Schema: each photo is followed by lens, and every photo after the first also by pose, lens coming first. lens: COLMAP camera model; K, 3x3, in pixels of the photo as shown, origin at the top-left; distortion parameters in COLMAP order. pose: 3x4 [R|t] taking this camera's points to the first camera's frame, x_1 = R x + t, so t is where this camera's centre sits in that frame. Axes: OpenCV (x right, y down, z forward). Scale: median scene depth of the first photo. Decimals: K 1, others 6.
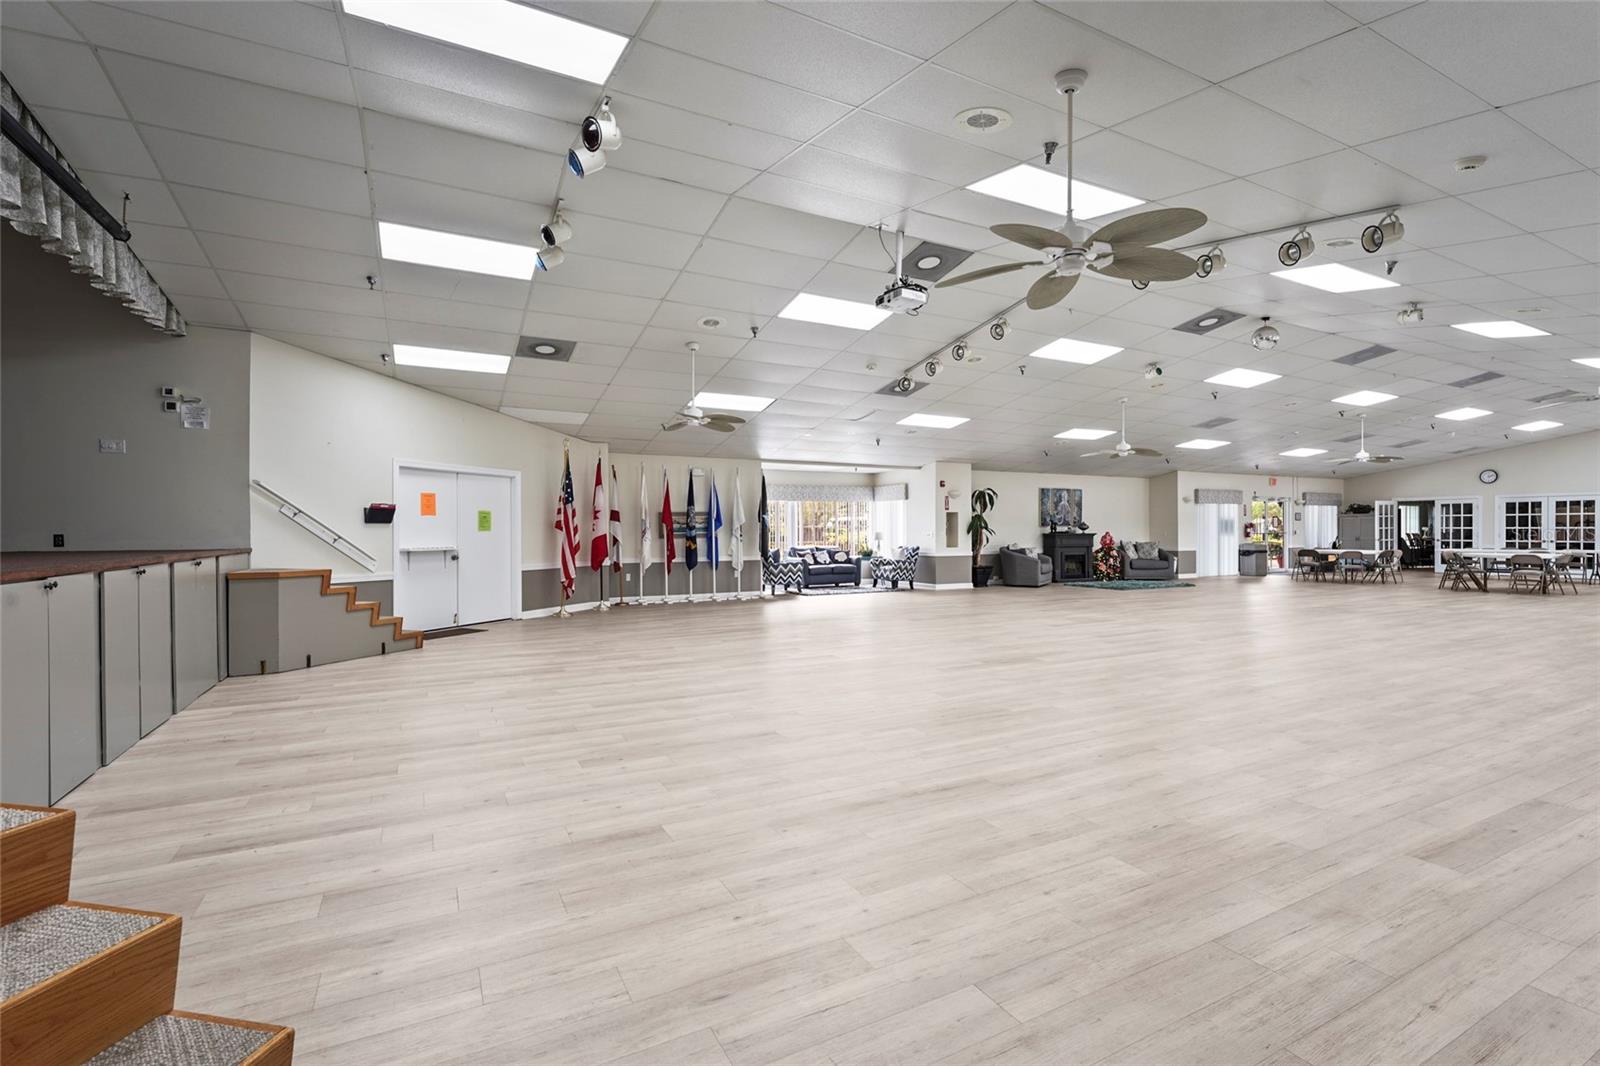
lens RADIAL K [[720.1, 0, 802.8], [0, 720.1, 548.4], [0, 0, 1]] dist [-0.002092, -0.000181]
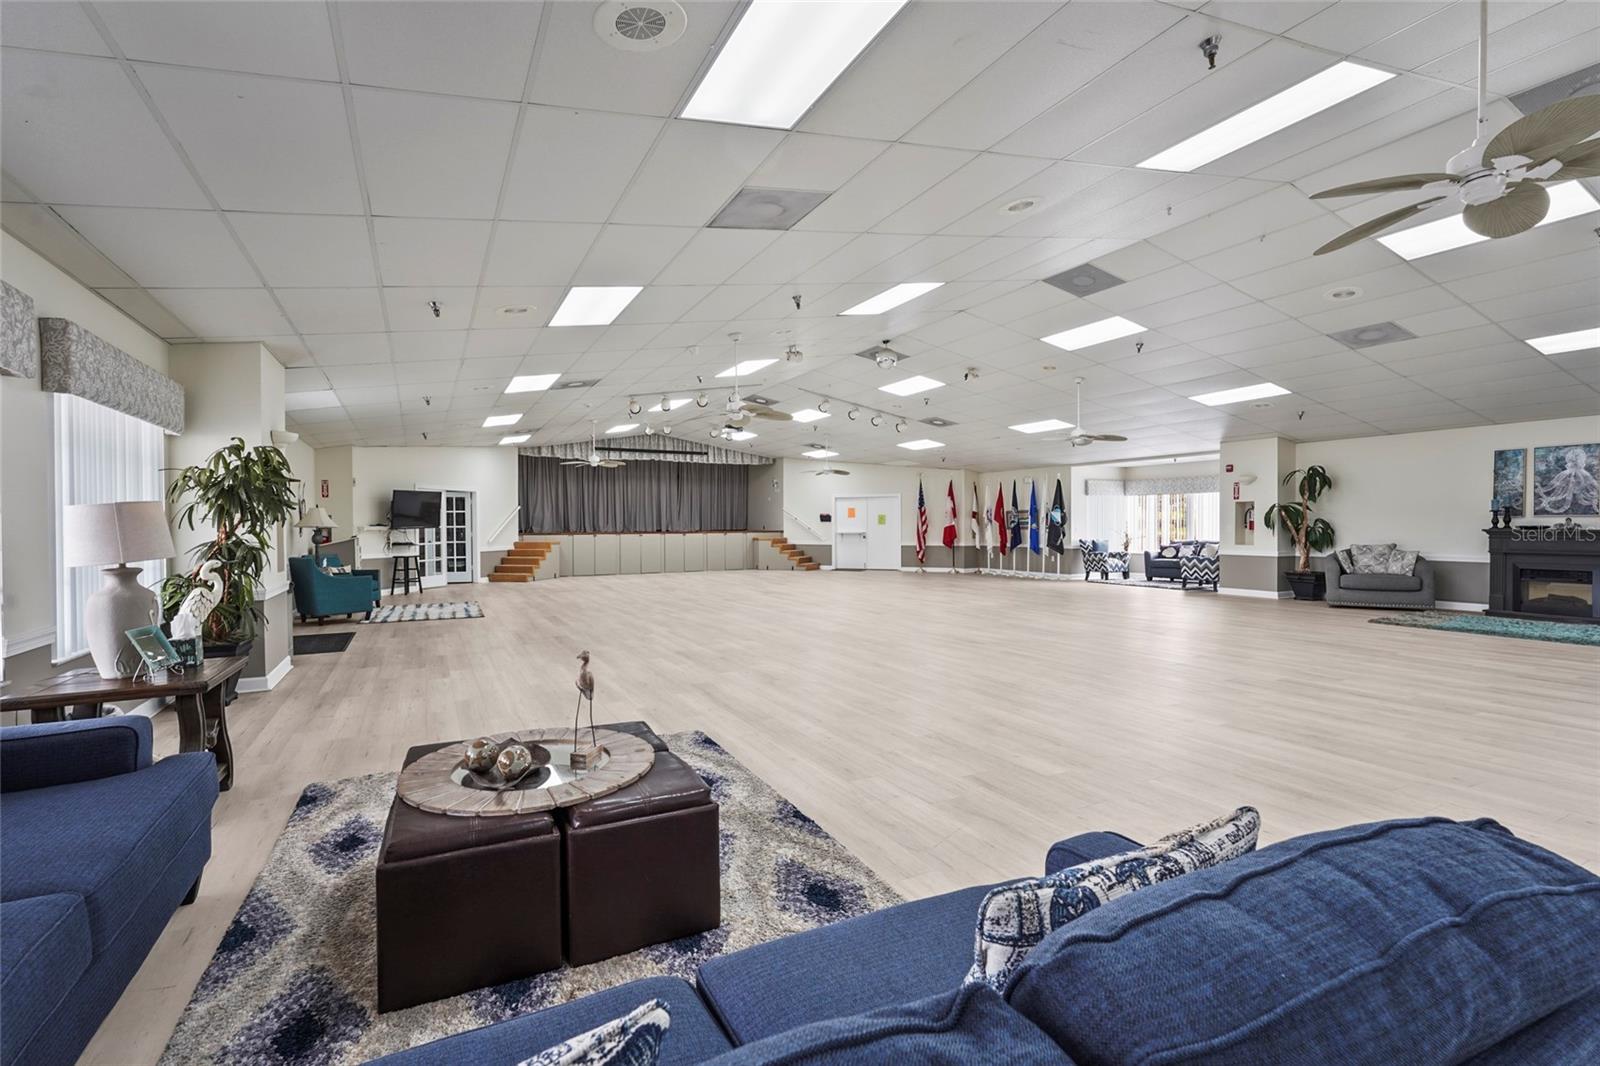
lens RADIAL K [[733.8, 0, 795.8], [0, 733.8, 528.2], [0, 0, 1]] dist [-0.001028, -0.000069]
pose [[-0.008331, 0.011647, -0.999897, 1.289971], [-0.015378, 0.999812, 0.011774, -0.027705], [0.999847, 0.015475, -0.008150, 0.621656]]
